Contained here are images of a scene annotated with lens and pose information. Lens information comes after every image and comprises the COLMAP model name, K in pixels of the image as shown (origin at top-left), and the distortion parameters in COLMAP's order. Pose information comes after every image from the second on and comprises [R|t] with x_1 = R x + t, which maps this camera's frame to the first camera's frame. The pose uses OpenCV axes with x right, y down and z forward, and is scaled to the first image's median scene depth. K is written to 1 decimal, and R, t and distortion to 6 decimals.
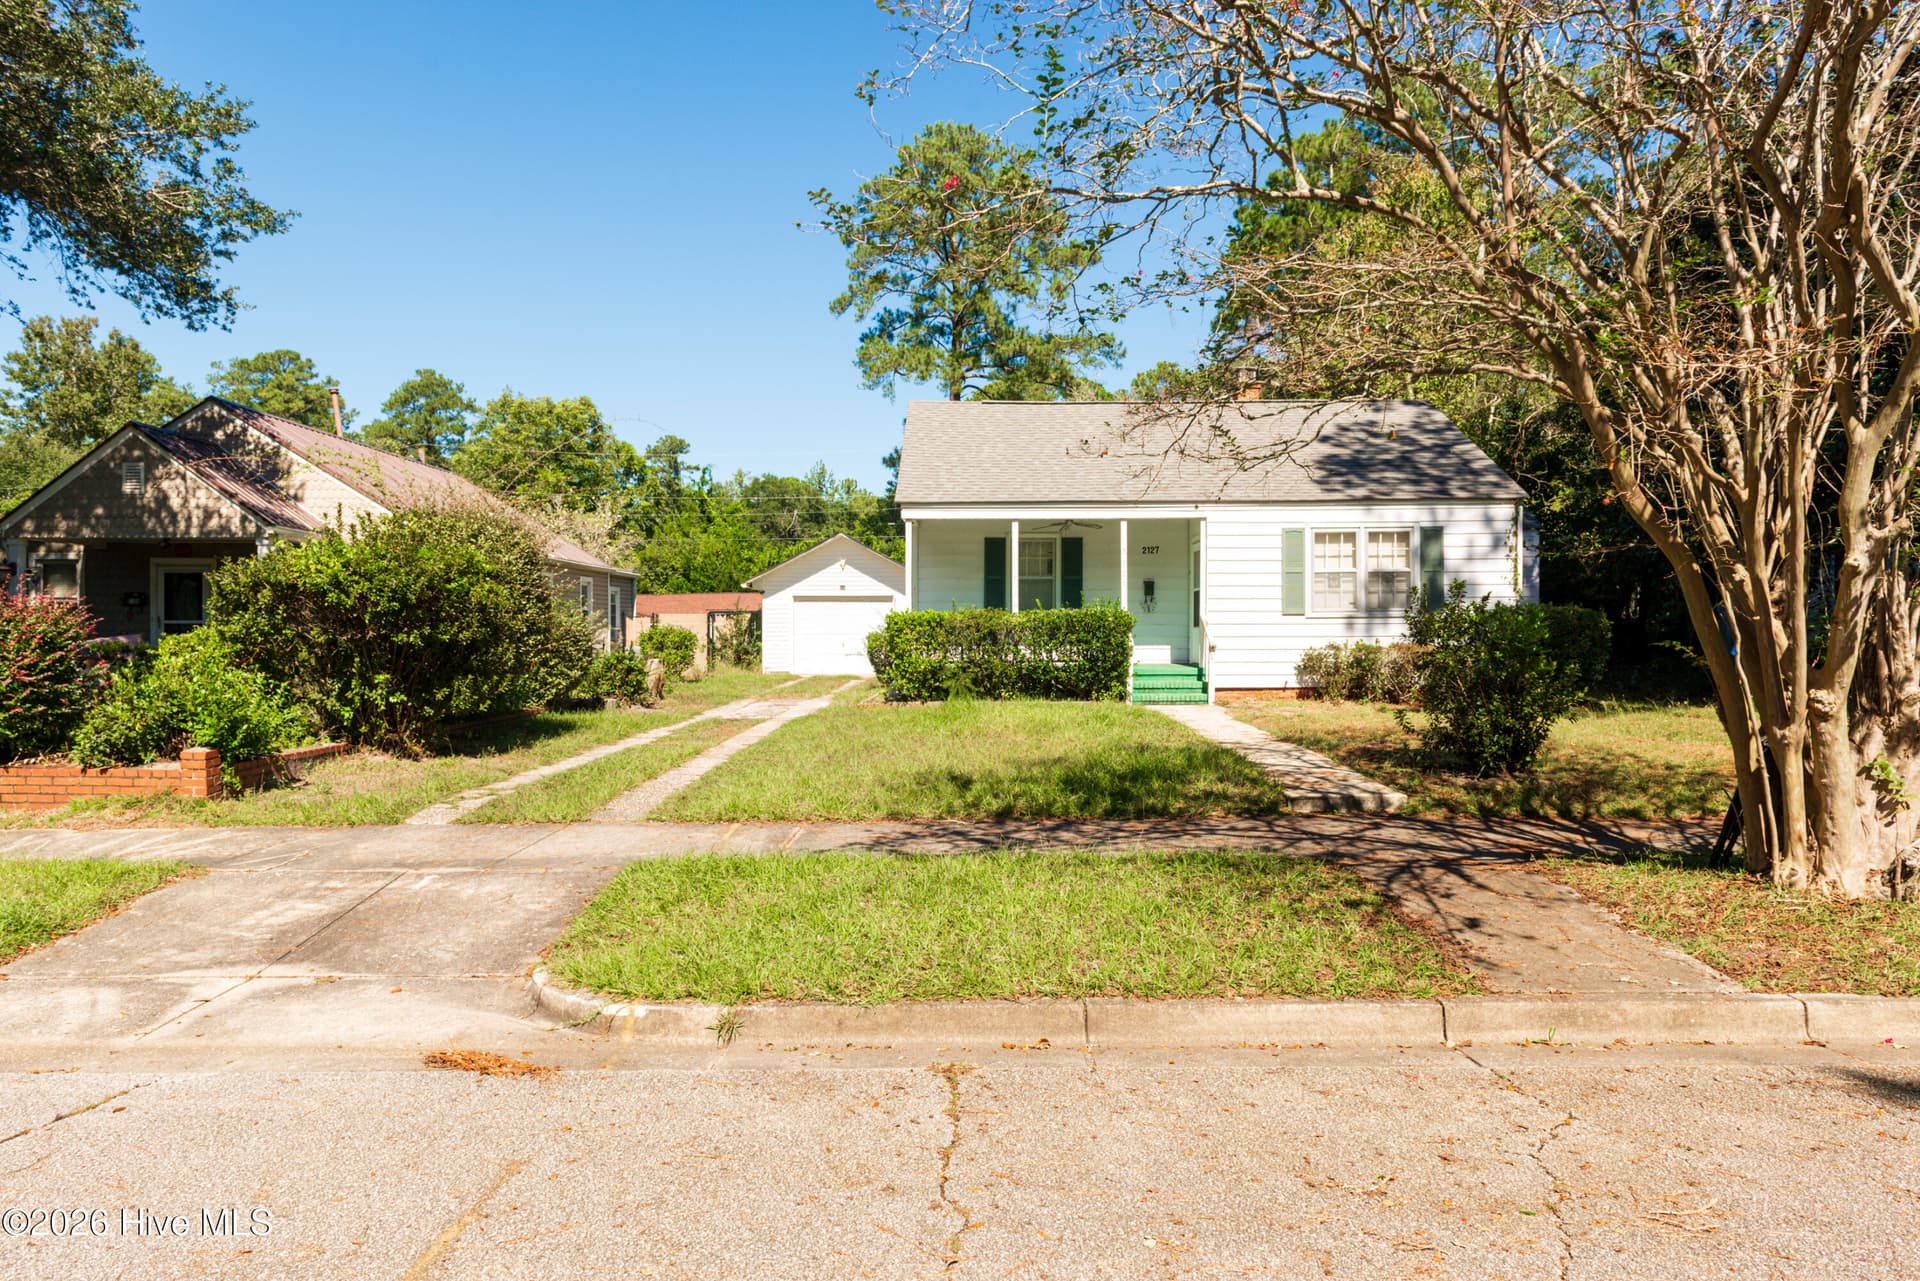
lens RADIAL K [[1310.2, 0, 960.0], [0, 1310.2, 640.5], [0, 0, 1]] dist [0.006432, -0.006910]
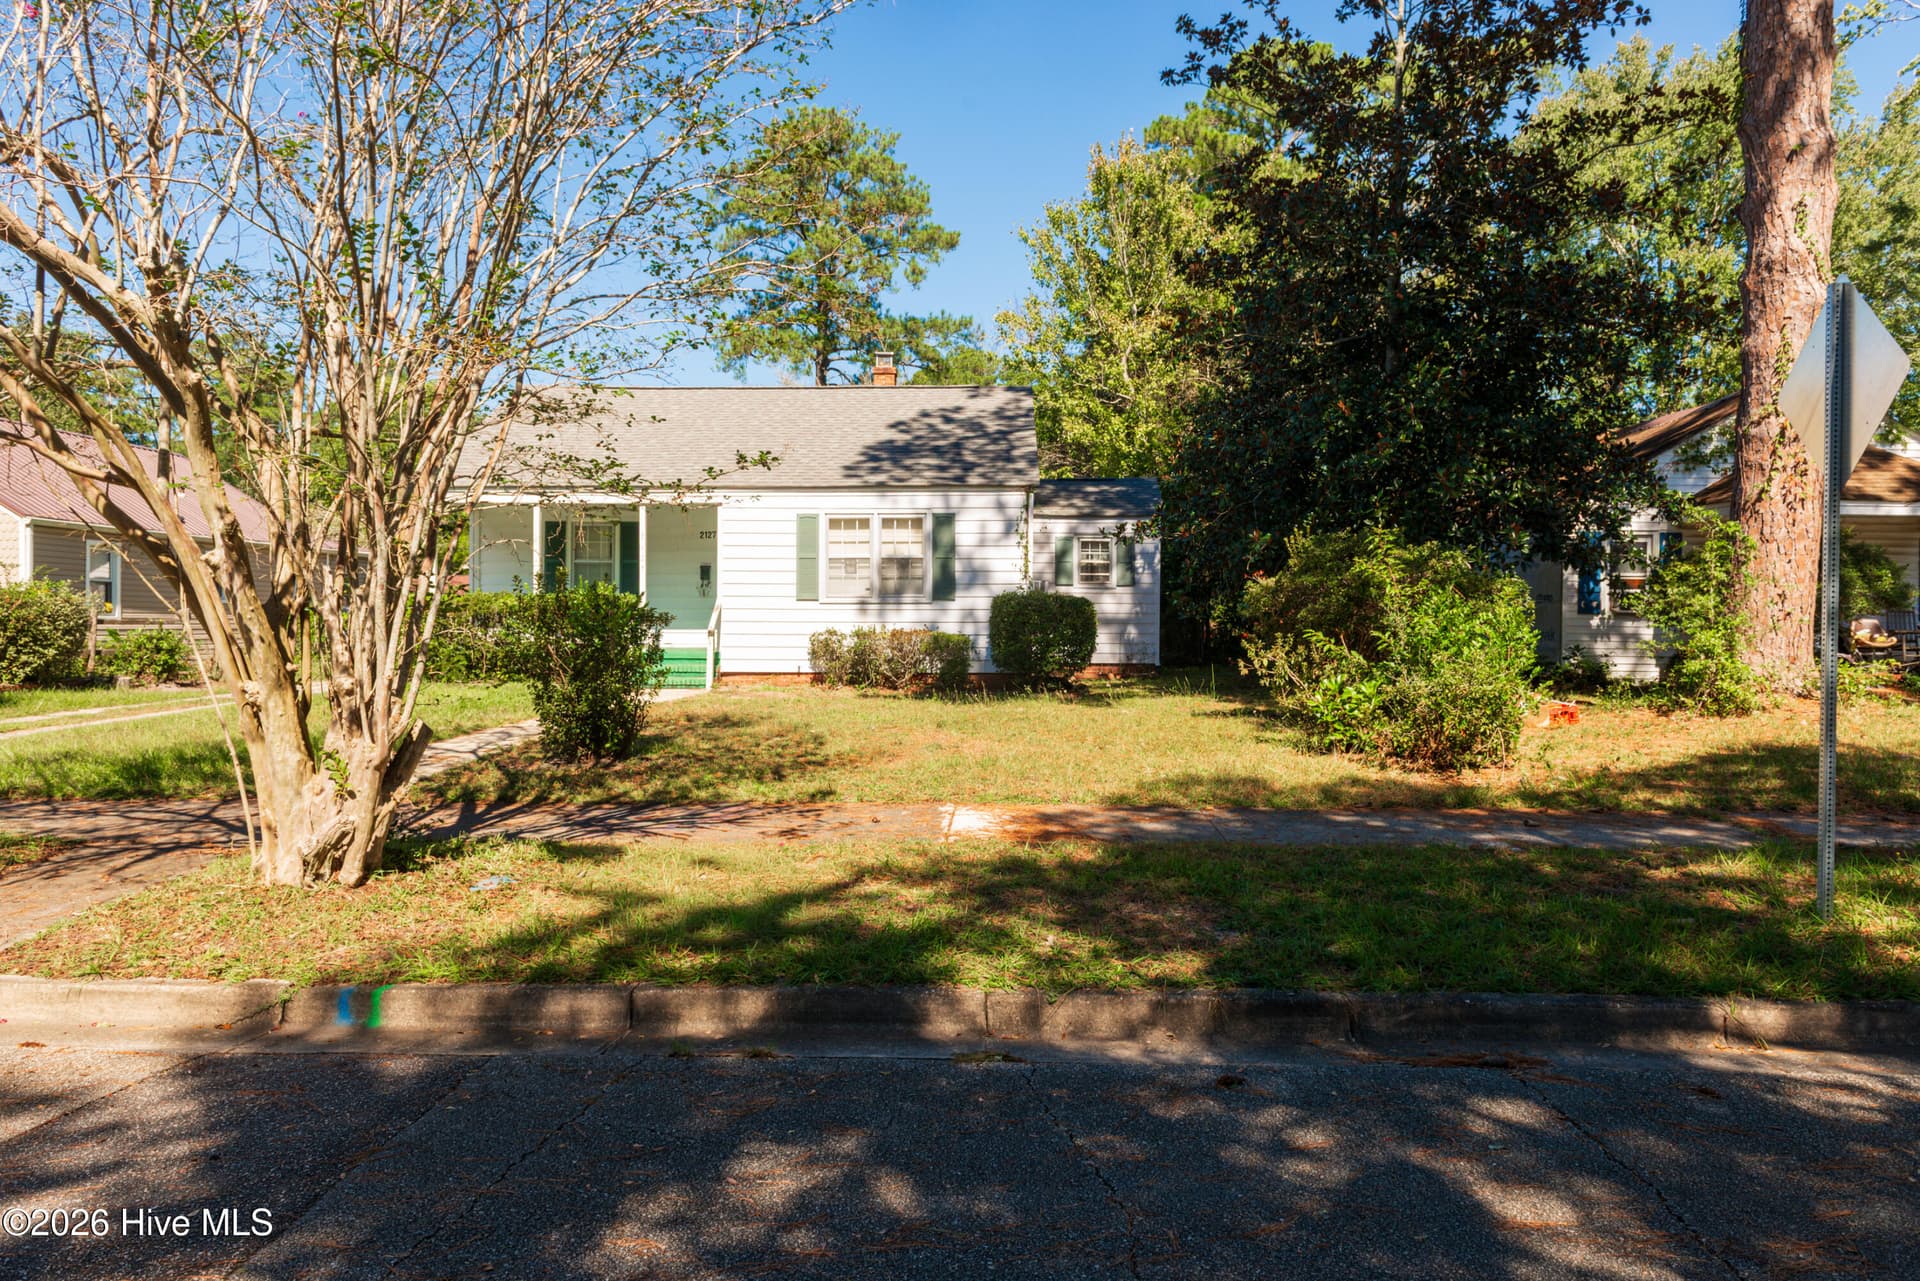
lens RADIAL K [[1321.6, 0, 955.8], [0, 1321.6, 618.0], [0, 0, 1]] dist [-0.007829, -0.003291]
pose [[0.999613, 0.007248, -0.026843, 0.394750], [-0.007361, 0.999964, -0.004118, -0.002465], [0.026813, 0.004314, 0.999631, -0.009336]]
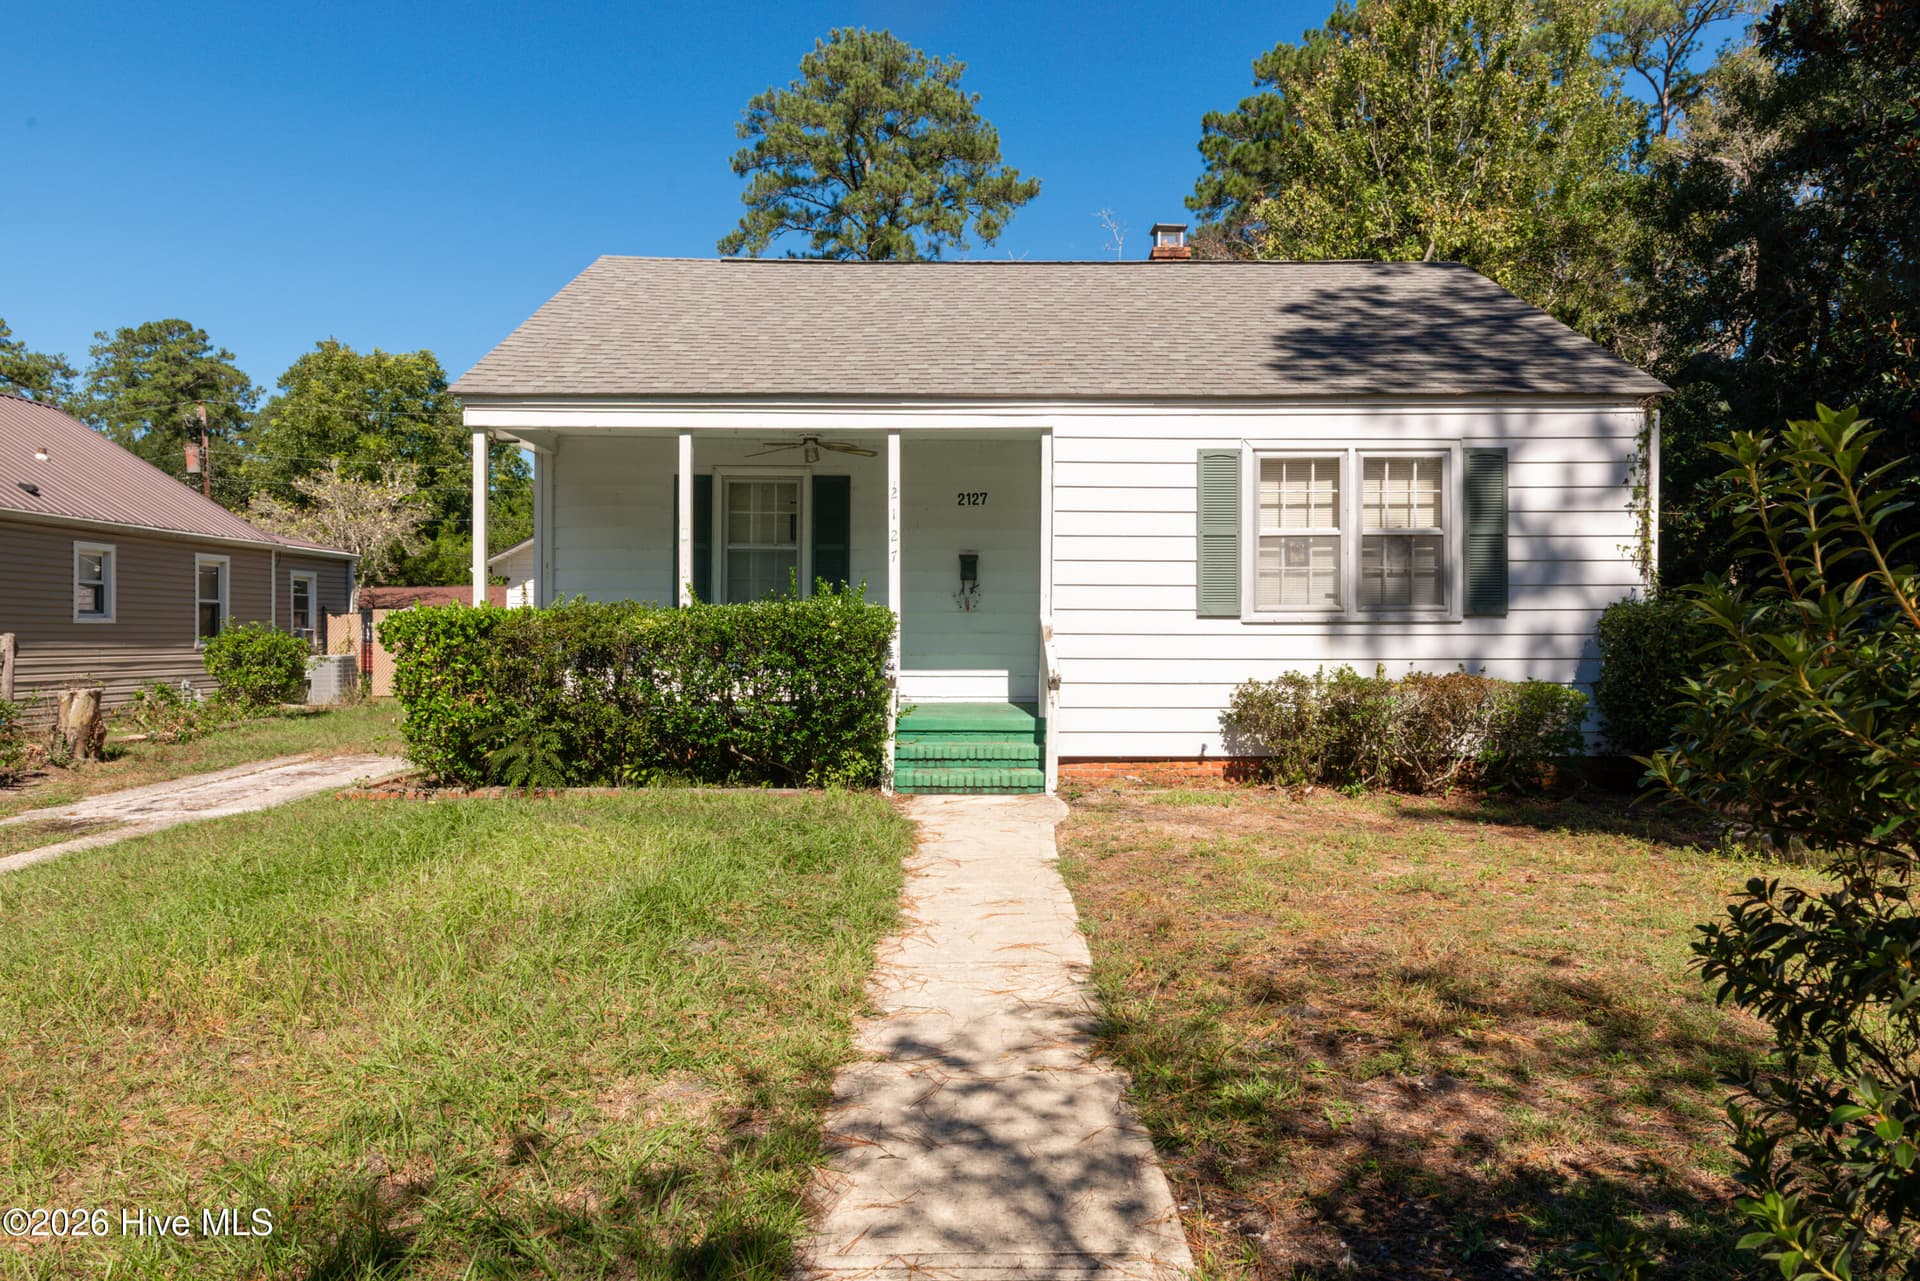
lens RADIAL K [[1293.5, 0, 967.6], [0, 1293.5, 649.8], [0, 0, 1]] dist [0.011211, -0.001119]
pose [[0.999854, 0.005011, 0.016307, 0.146208], [-0.005155, 0.999948, 0.008755, -0.010515], [-0.016262, -0.008838, 0.999829, 0.487176]]
